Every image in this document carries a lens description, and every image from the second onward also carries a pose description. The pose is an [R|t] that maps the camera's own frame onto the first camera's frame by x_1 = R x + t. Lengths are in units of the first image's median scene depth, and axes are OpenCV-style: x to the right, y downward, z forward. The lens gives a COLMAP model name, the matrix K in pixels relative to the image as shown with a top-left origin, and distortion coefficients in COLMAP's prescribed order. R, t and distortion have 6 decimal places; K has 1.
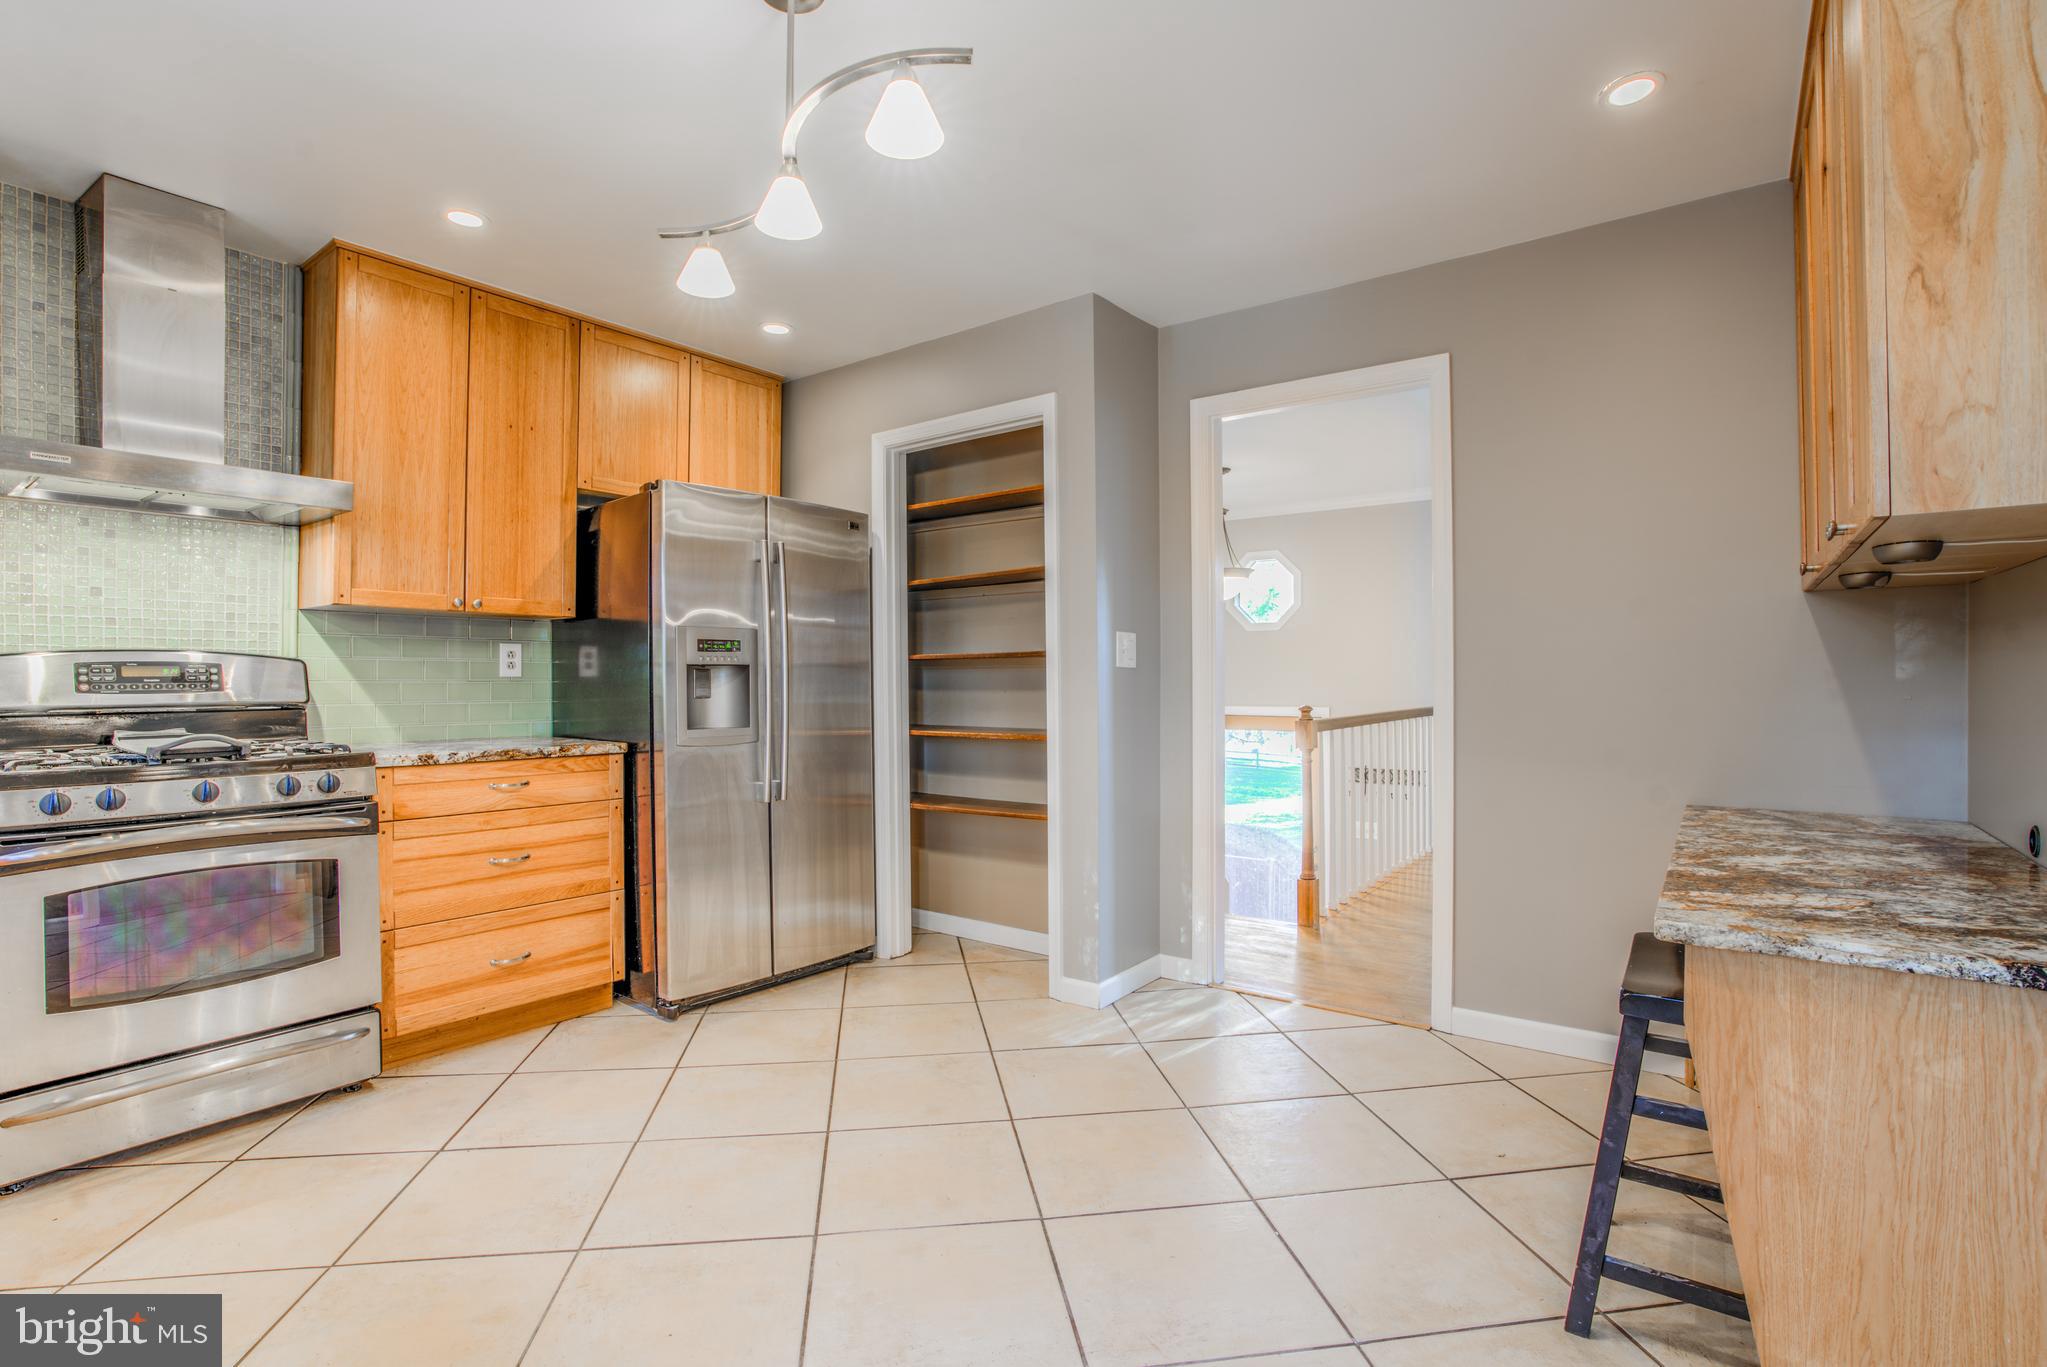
lens RADIAL K [[983.3, 0, 1022.0], [0, 983.3, 674.8], [0, 0, 1]] dist [-0.000575, 0.000951]
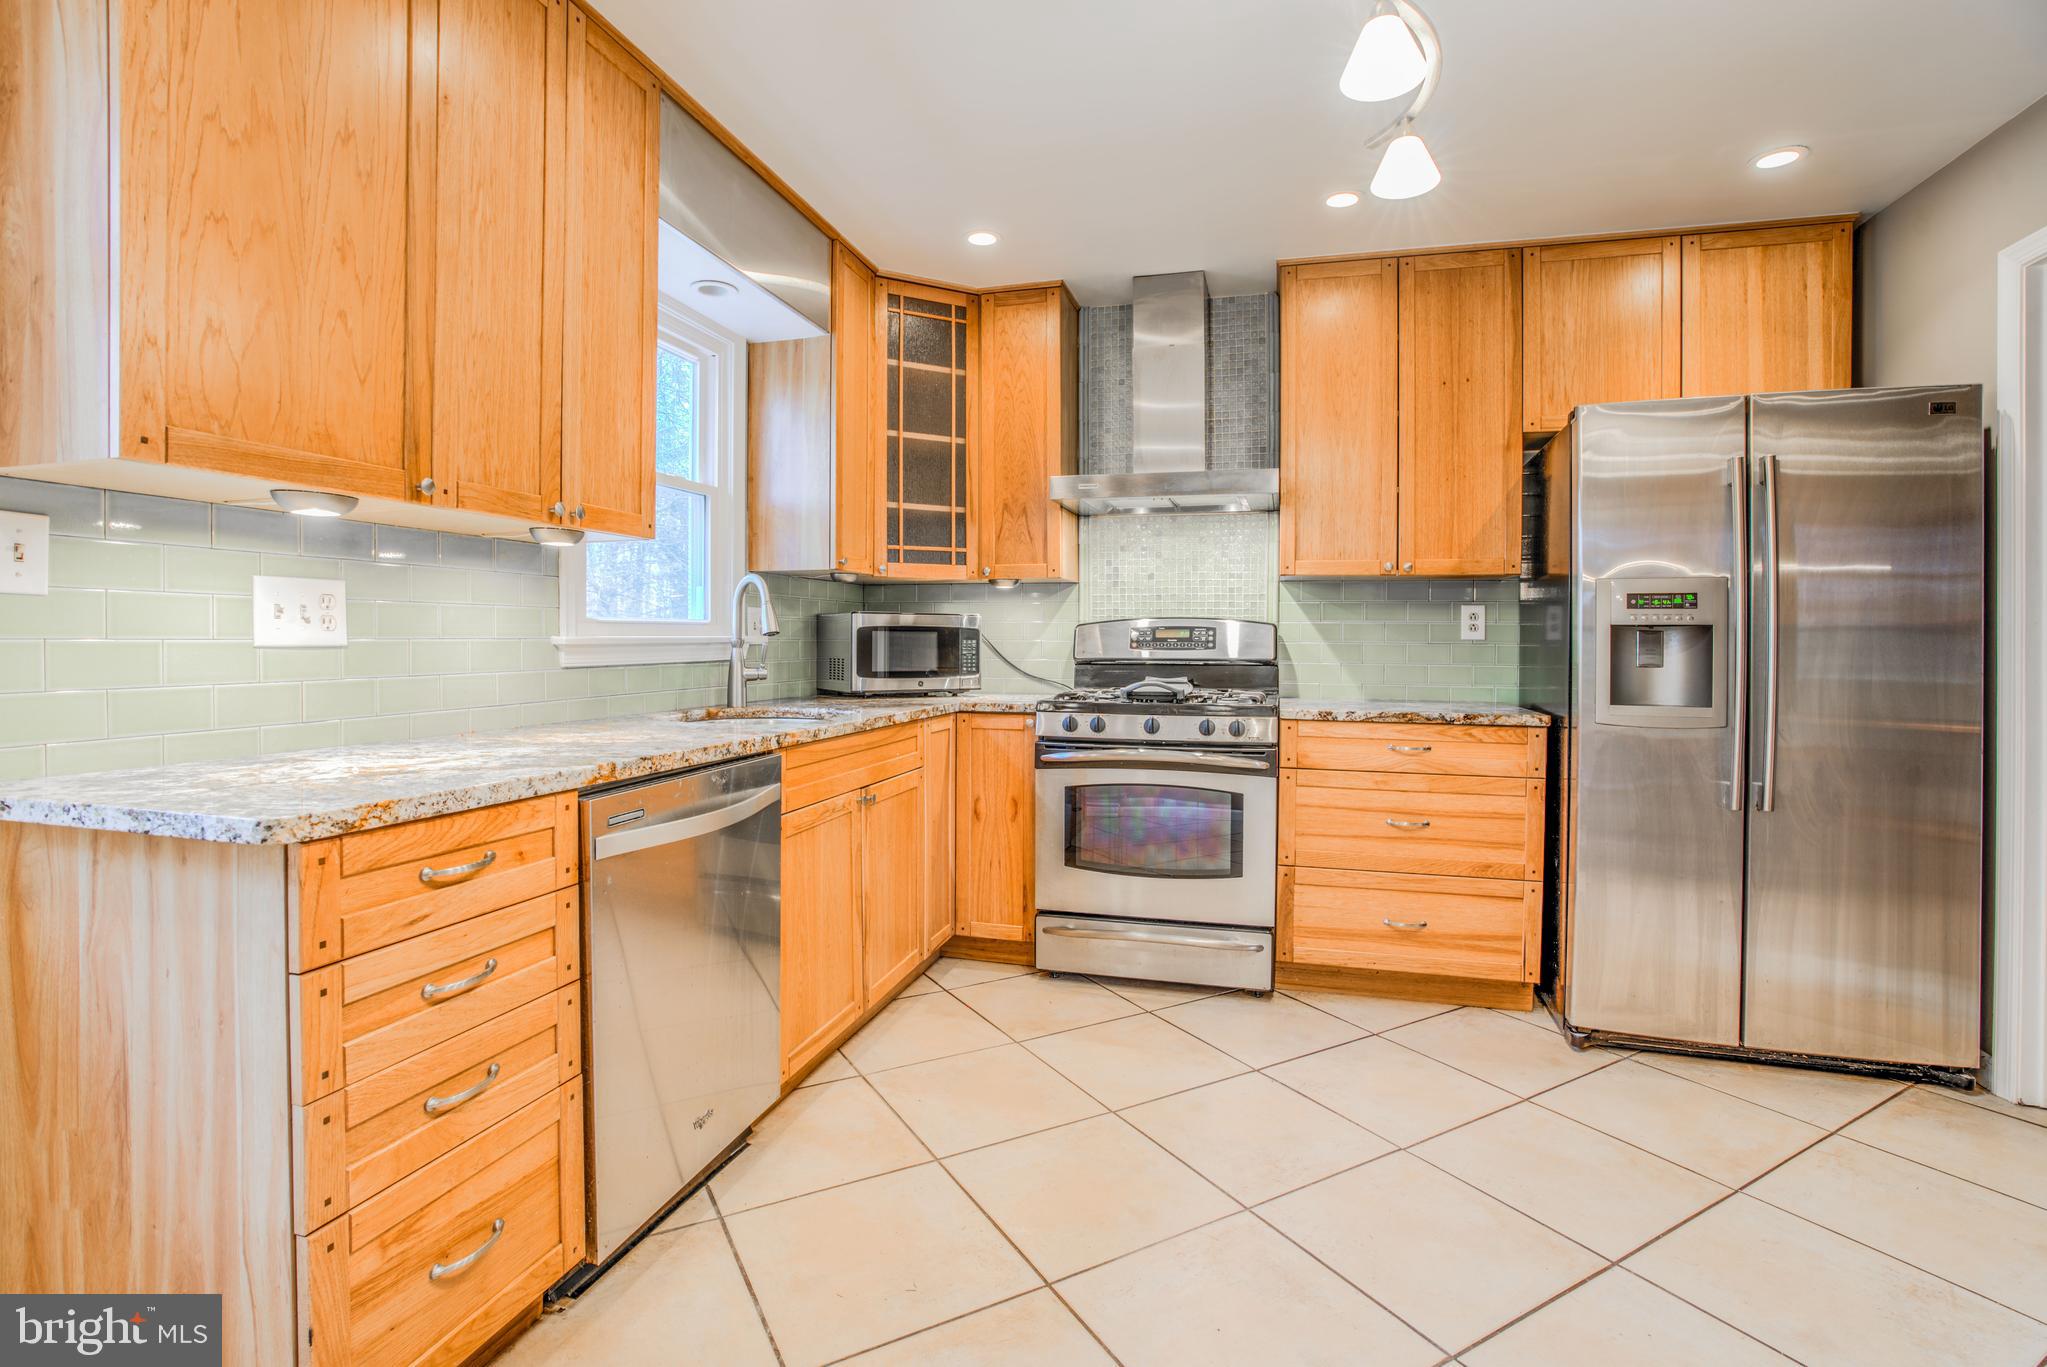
lens RADIAL K [[978.2, 0, 996.3], [0, 978.2, 645.1], [0, 0, 1]] dist [-0.041132, 0.018727]
pose [[0.385256, 0.009013, -0.922766, 0.205534], [-0.004114, 0.999959, 0.008050, 0.001984], [0.922801, 0.000695, 0.385277, 0.225607]]
